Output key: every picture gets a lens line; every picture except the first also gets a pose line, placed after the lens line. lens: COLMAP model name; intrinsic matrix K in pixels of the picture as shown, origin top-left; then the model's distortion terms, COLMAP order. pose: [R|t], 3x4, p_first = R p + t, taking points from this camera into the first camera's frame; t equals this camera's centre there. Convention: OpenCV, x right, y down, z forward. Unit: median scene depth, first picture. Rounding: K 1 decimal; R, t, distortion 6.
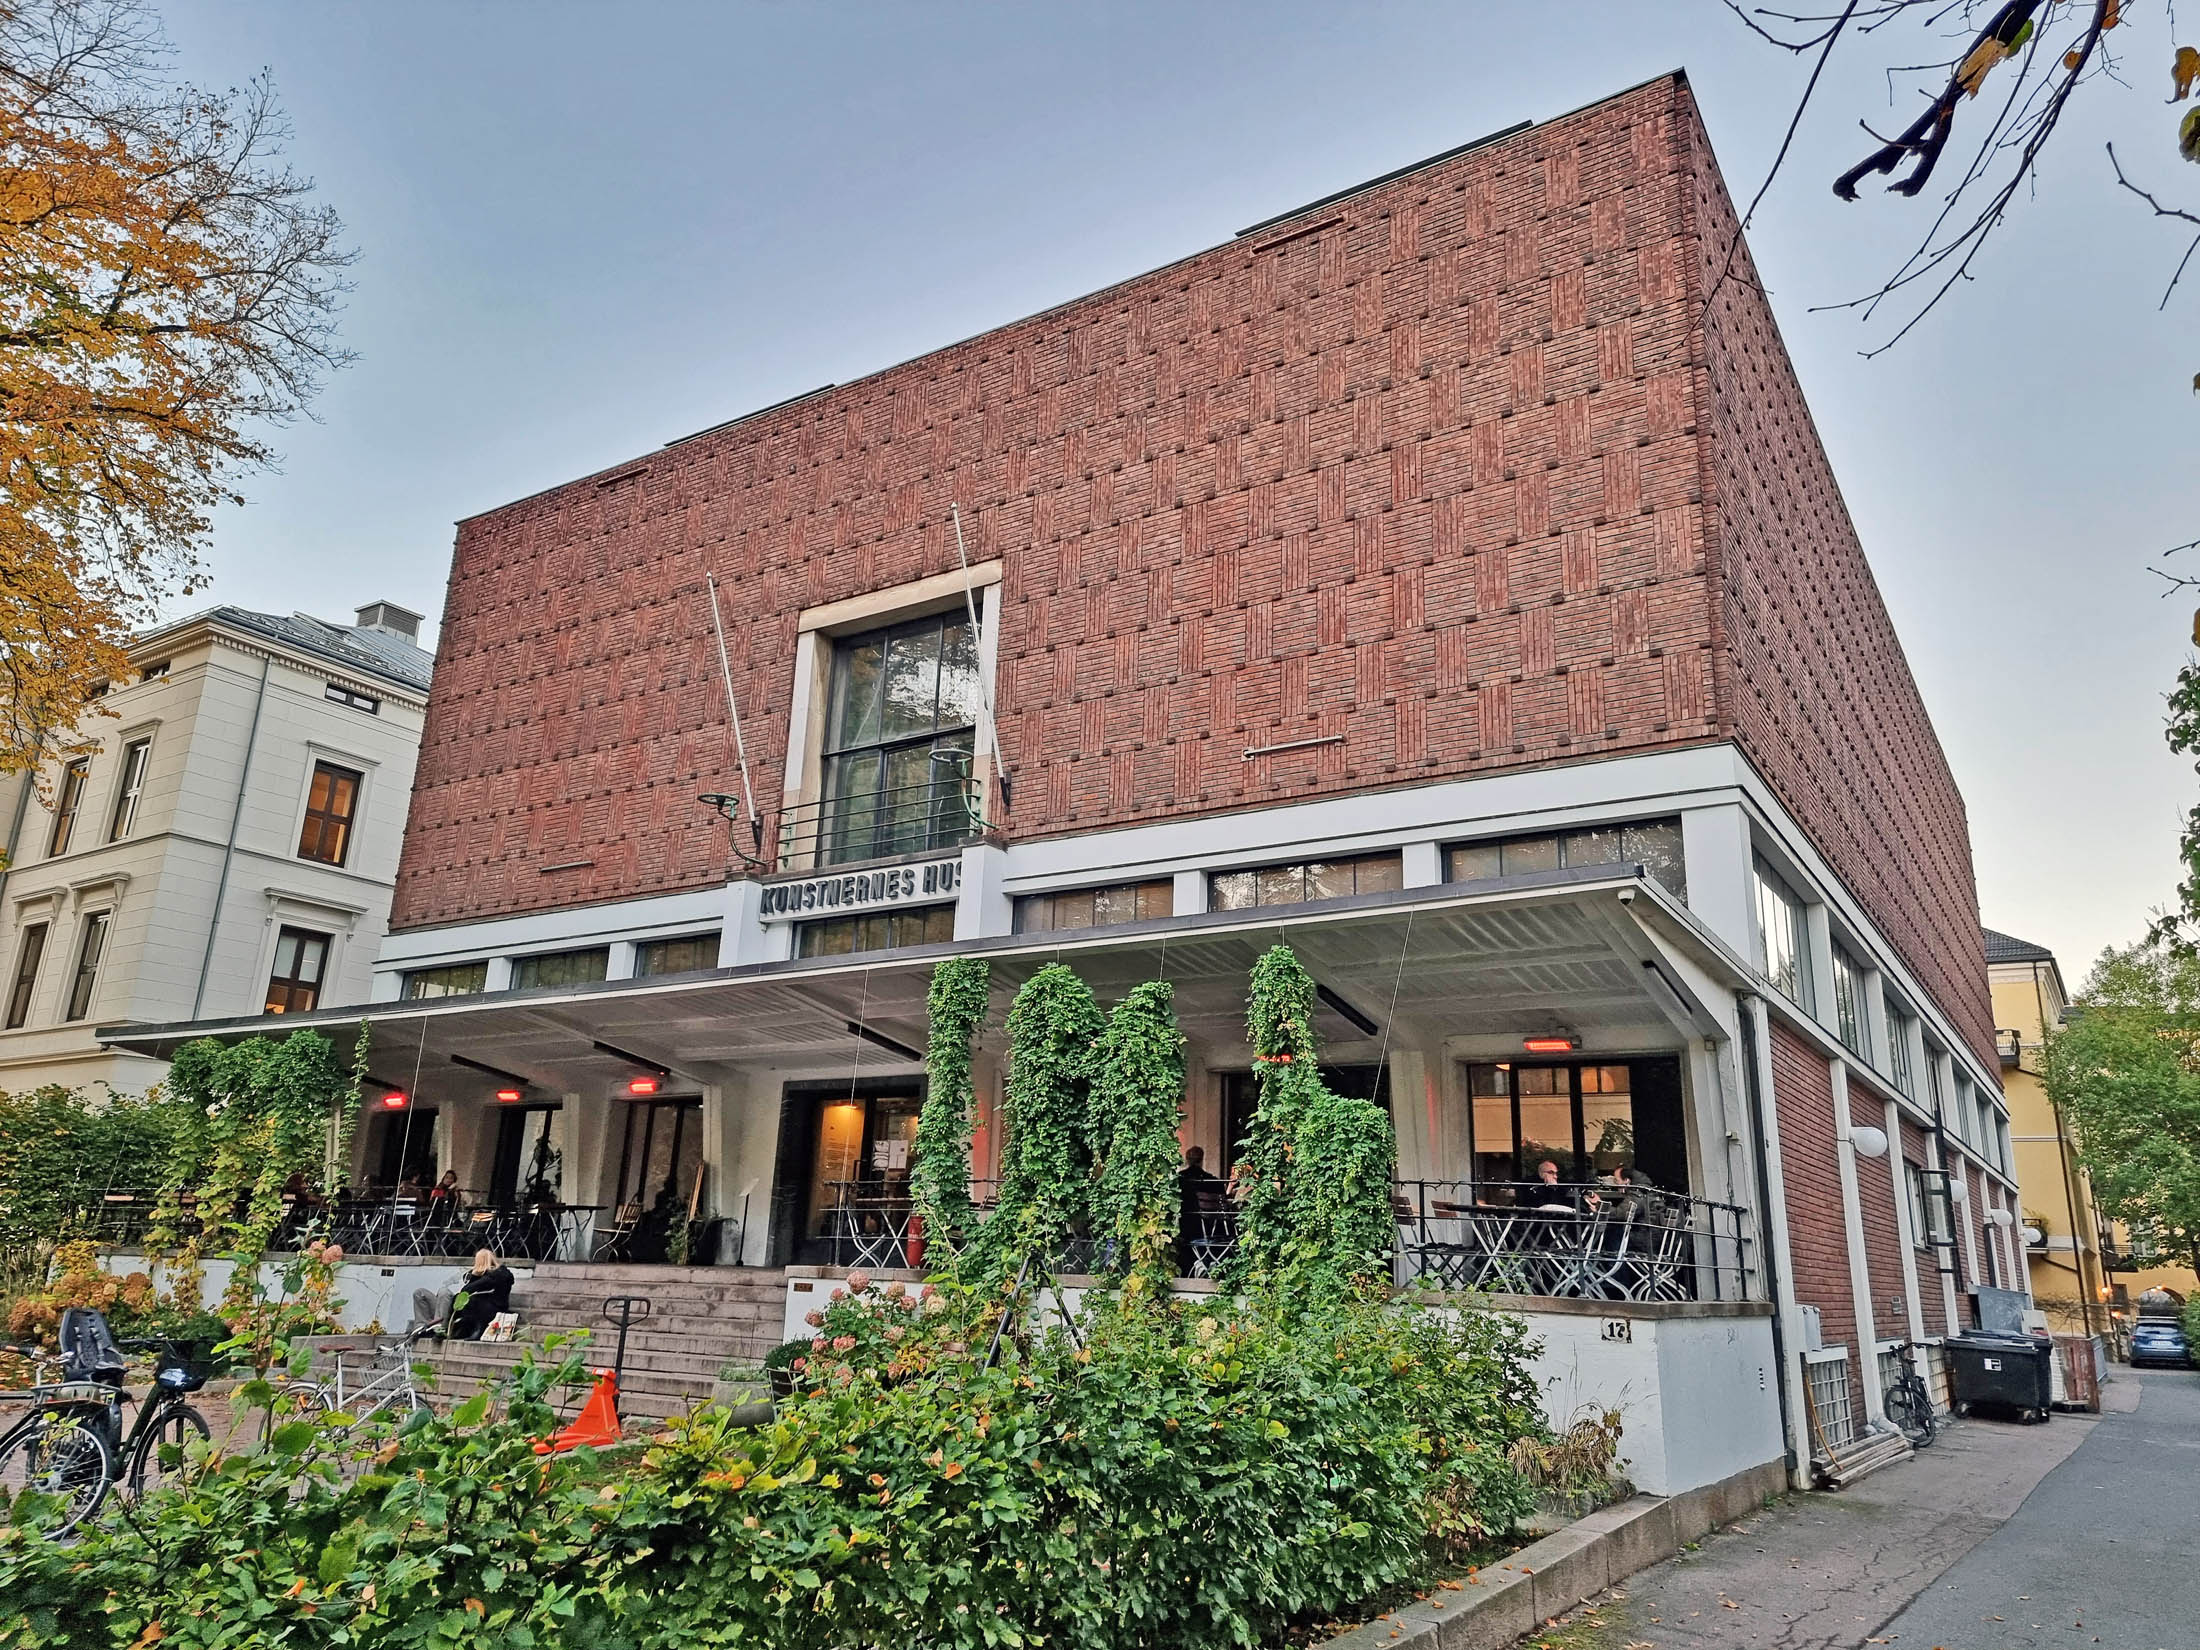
lens RADIAL K [[1504.9, 0, 1100.0], [0, 1504.9, 825.0], [0, 0, 1]] dist [0.072494, -0.045520]
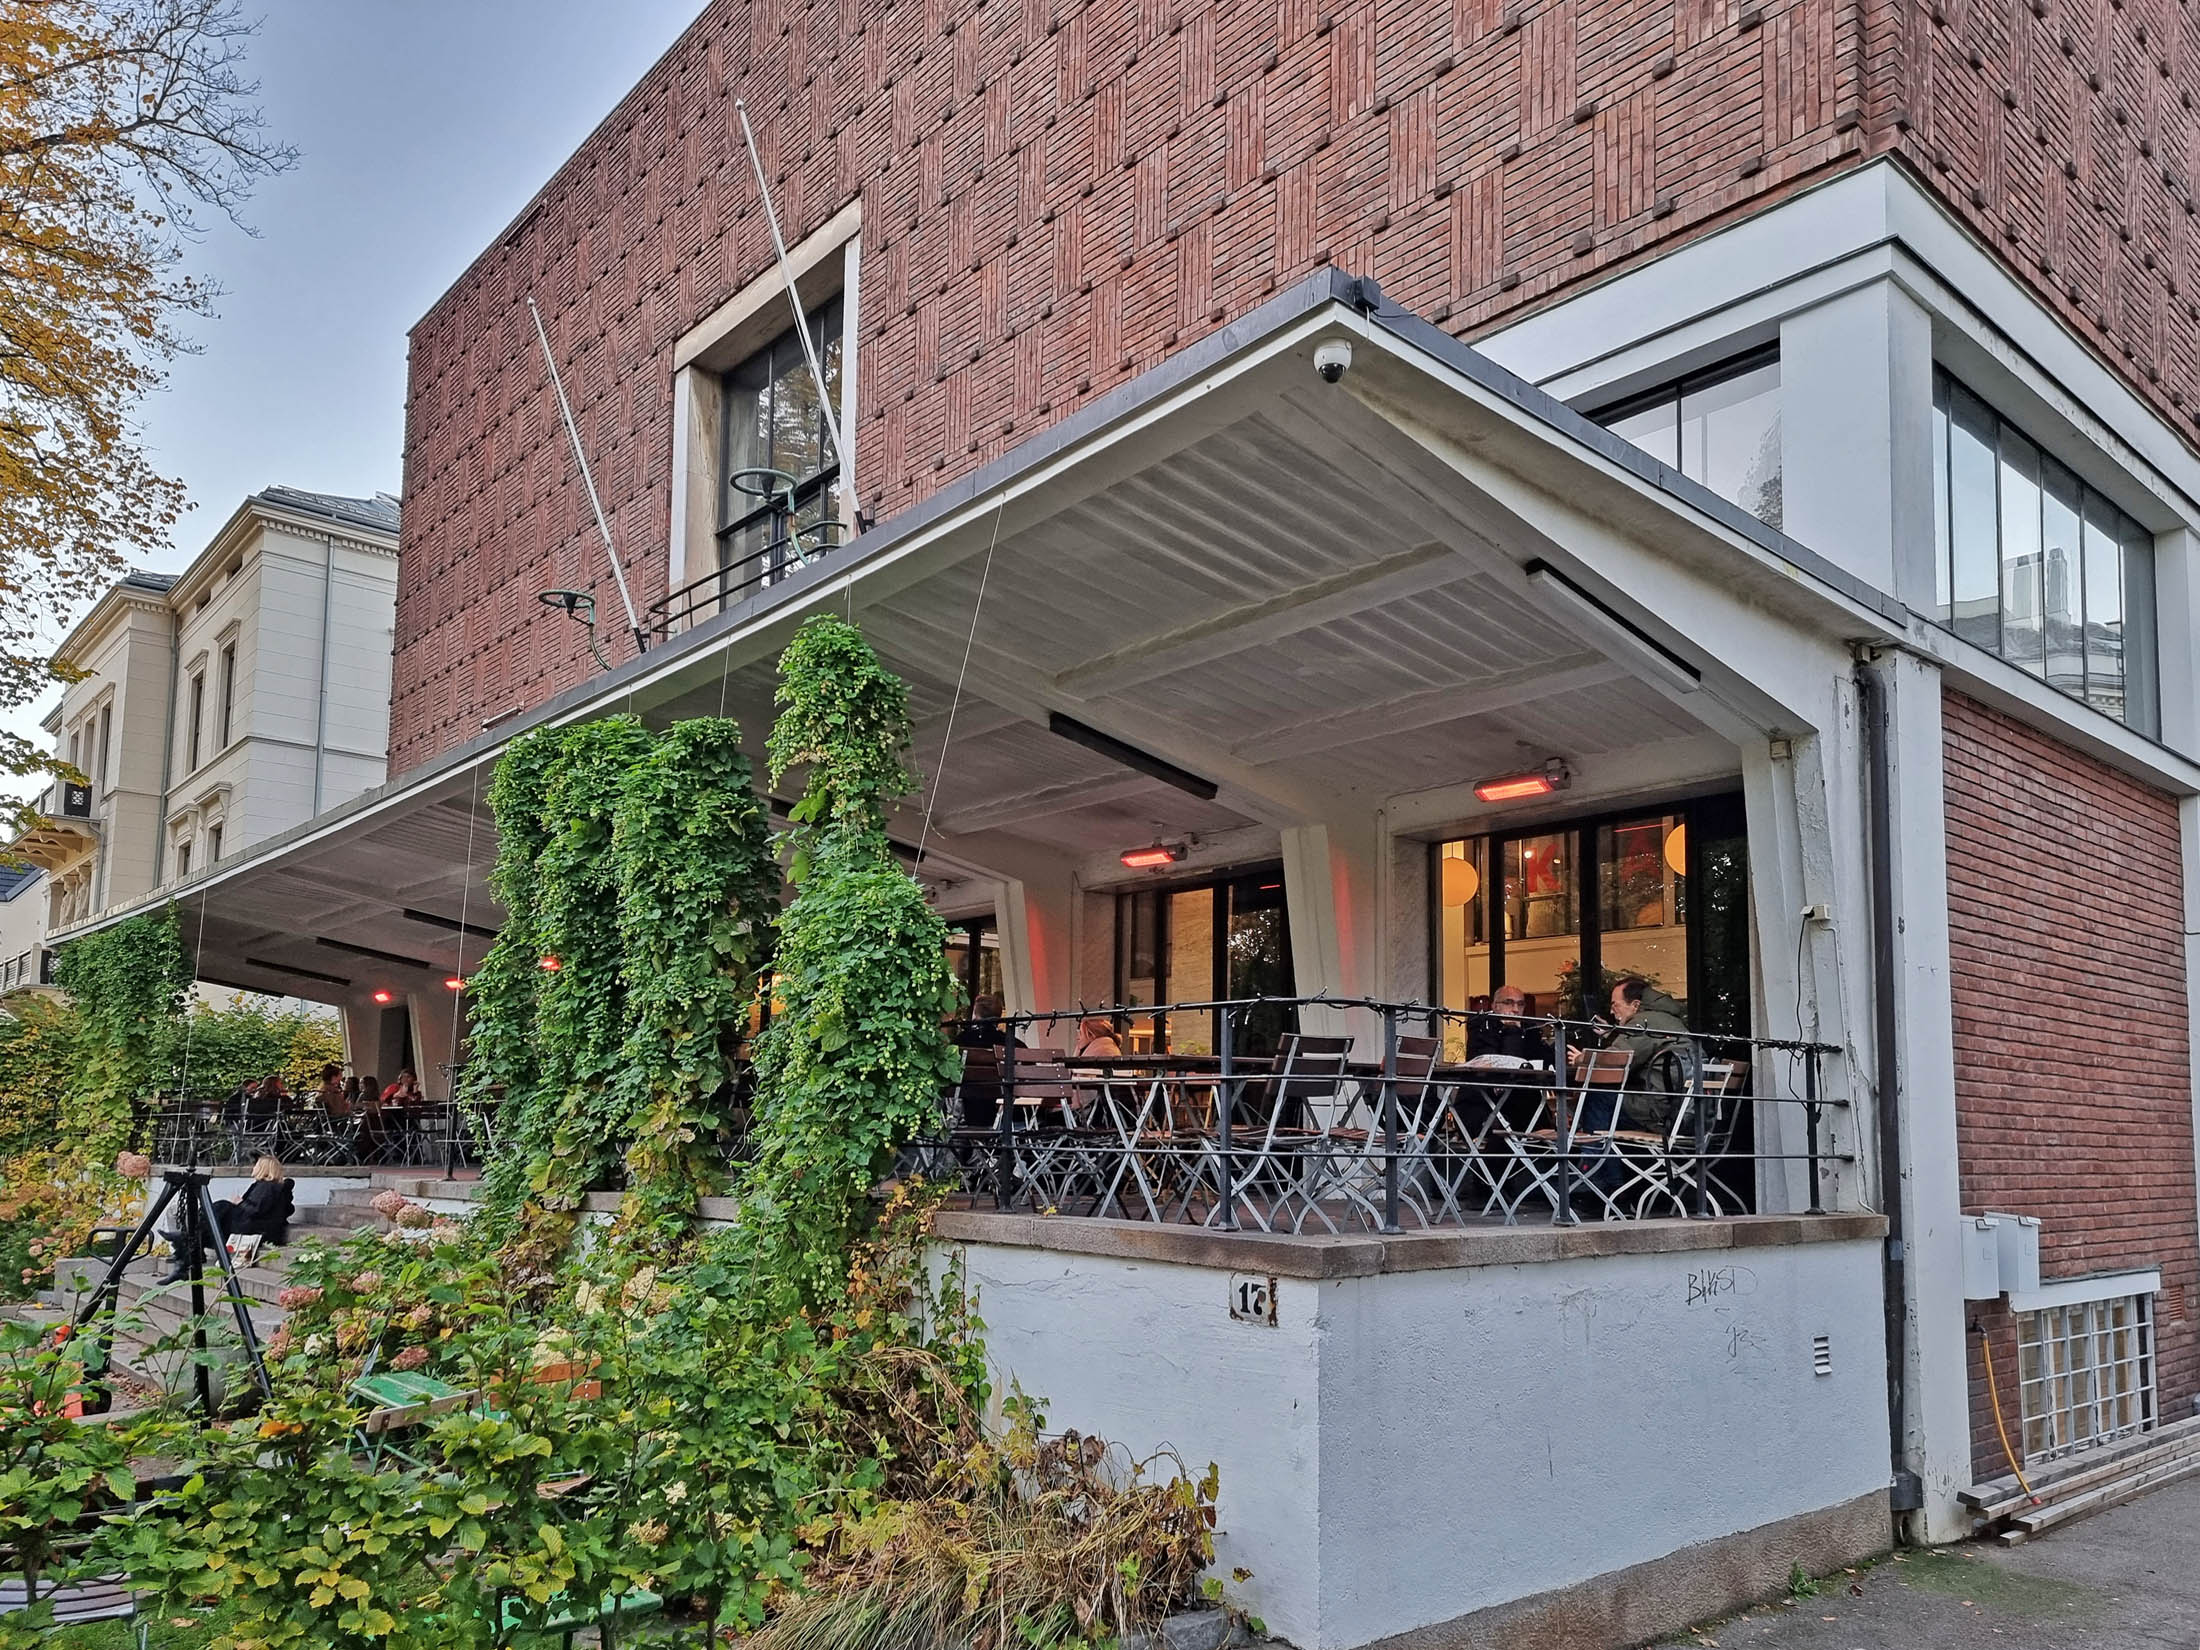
lens RADIAL K [[1530.6, 0, 1046.5], [0, 1530.6, 1003.4], [0, 0, 1]] dist [0.060223, -0.035645]
pose [[0.958066, -0.046281, -0.282784, 0.220605], [0.097655, 0.980528, 0.170379, 0.082941], [0.269392, -0.190850, 0.943930, 0.296086]]
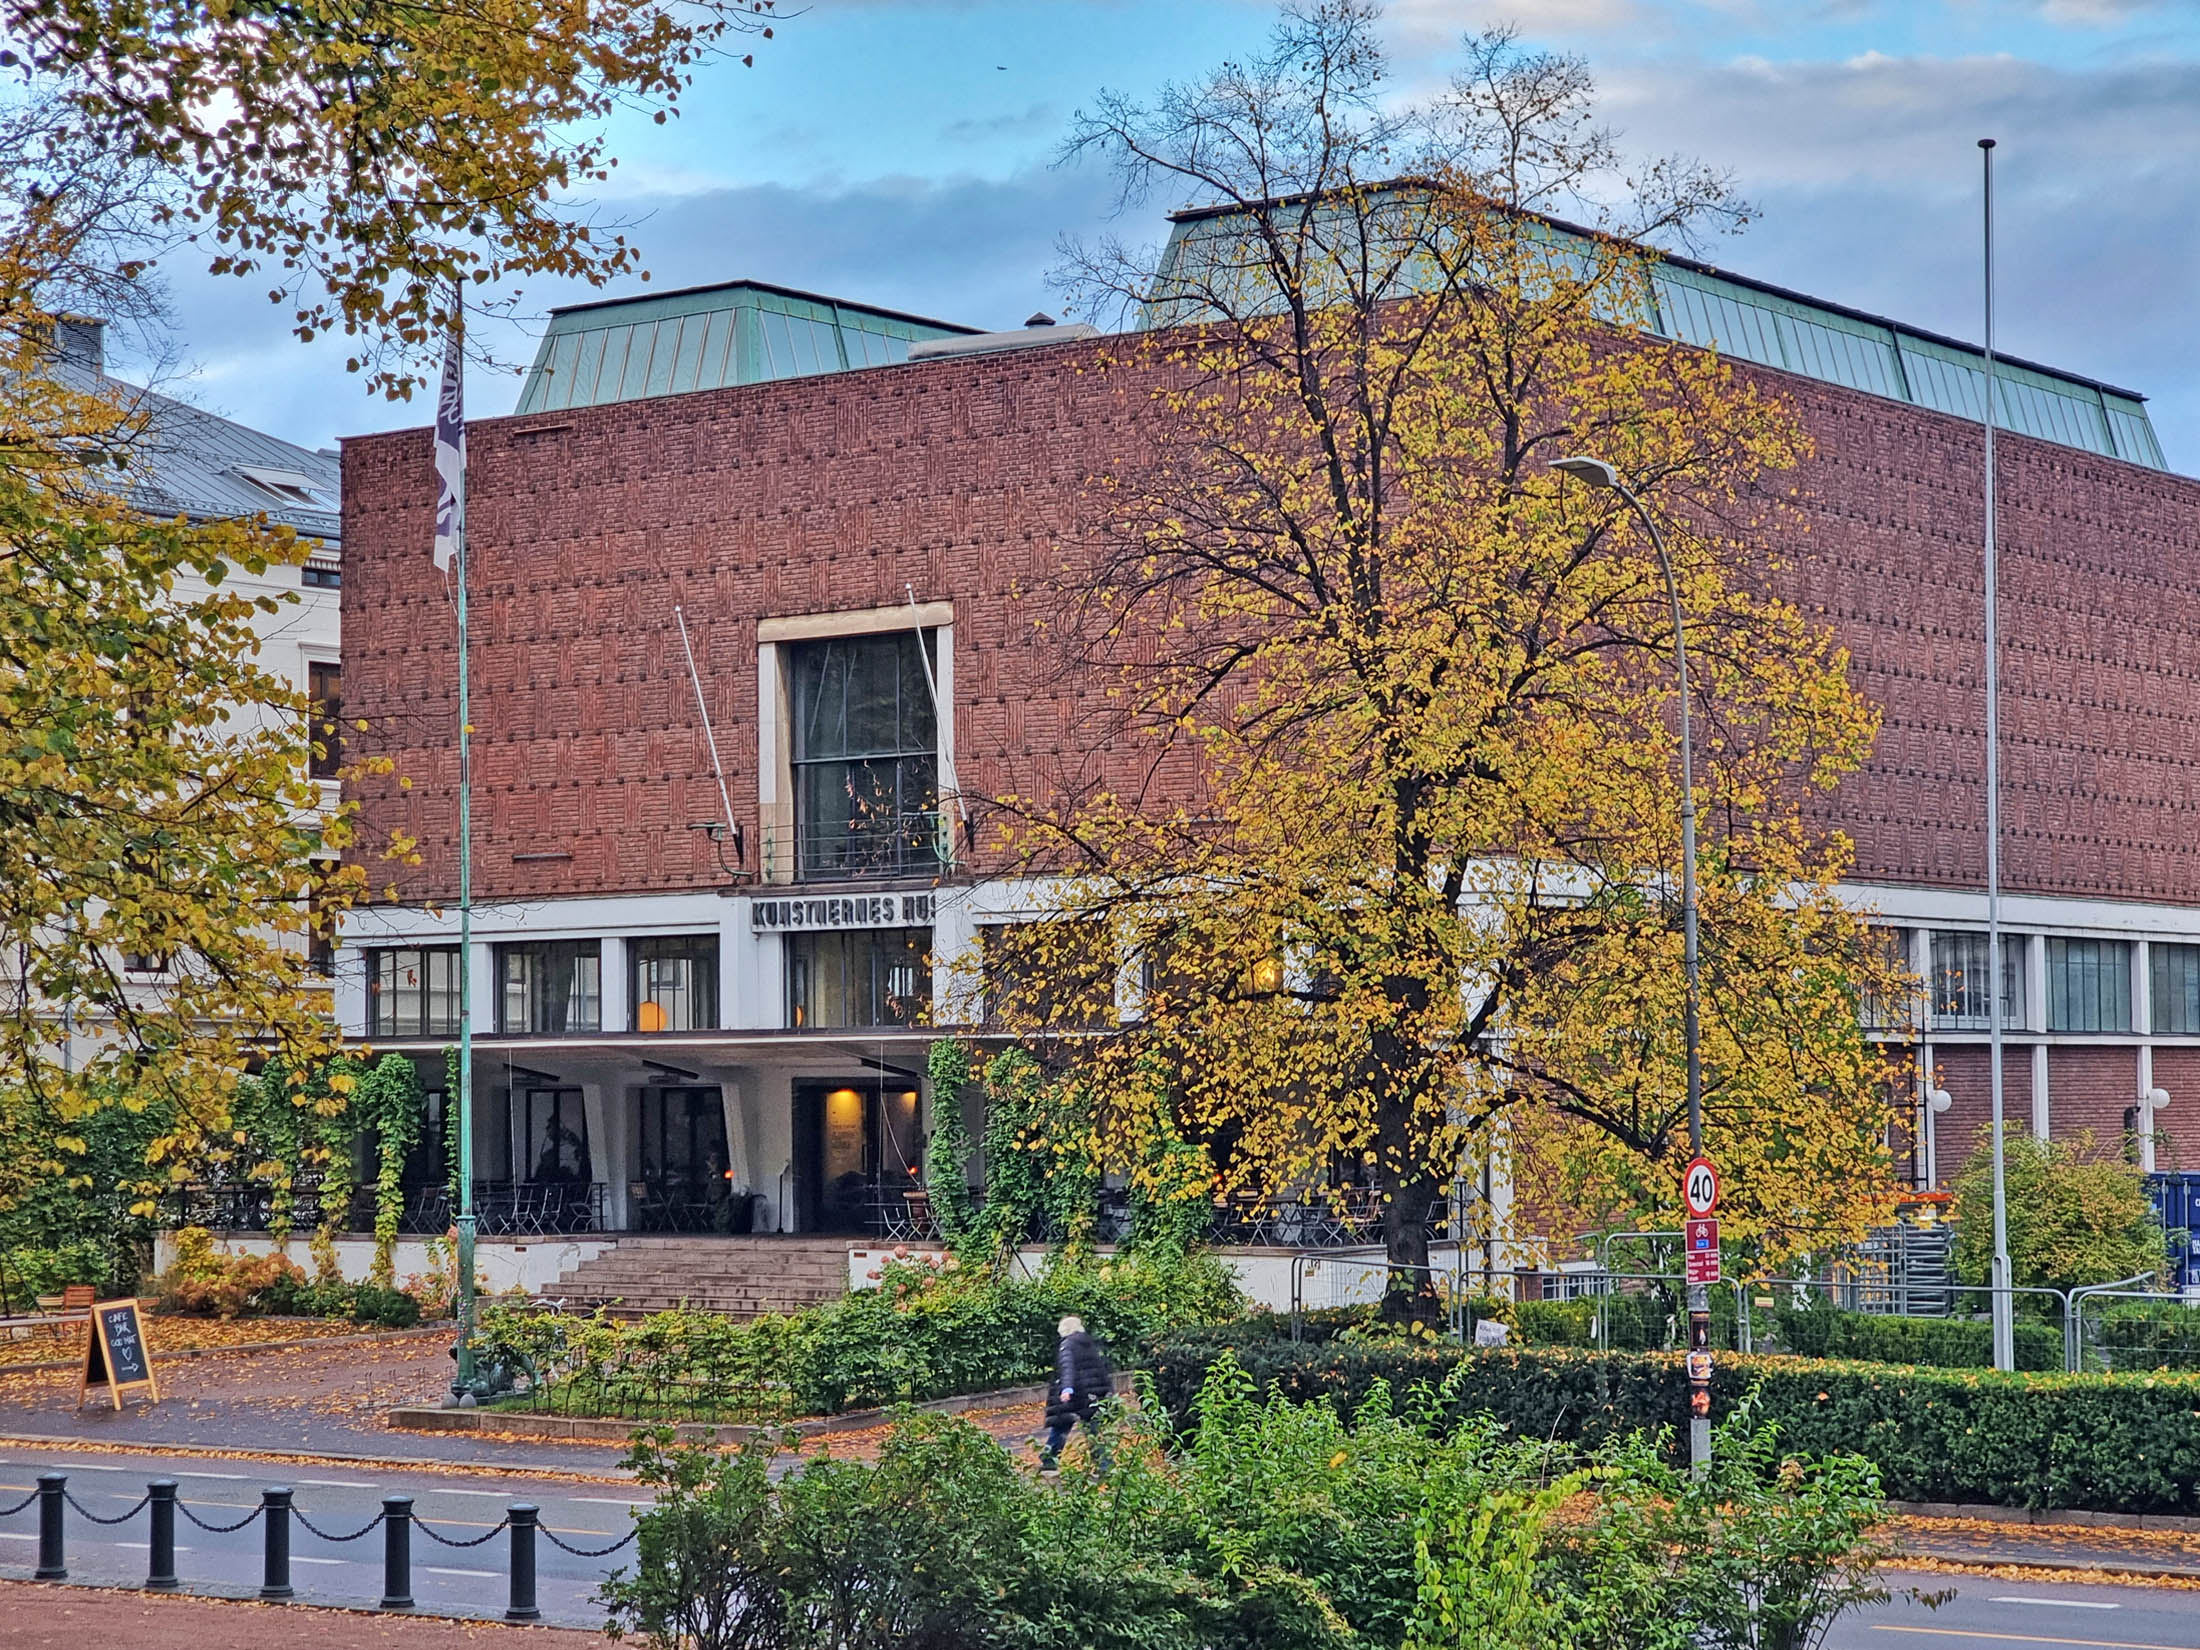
lens RADIAL K [[4808.6, 0, 1100.0], [0, 4808.6, 825.0], [0, 0, 1]] dist [-1.293013, 29.619368]
pose [[0.998127, -0.047436, -0.038624, 0.179522], [0.055135, 0.971124, 0.232117, -0.880895], [0.026498, -0.233812, 0.971921, -2.570631]]
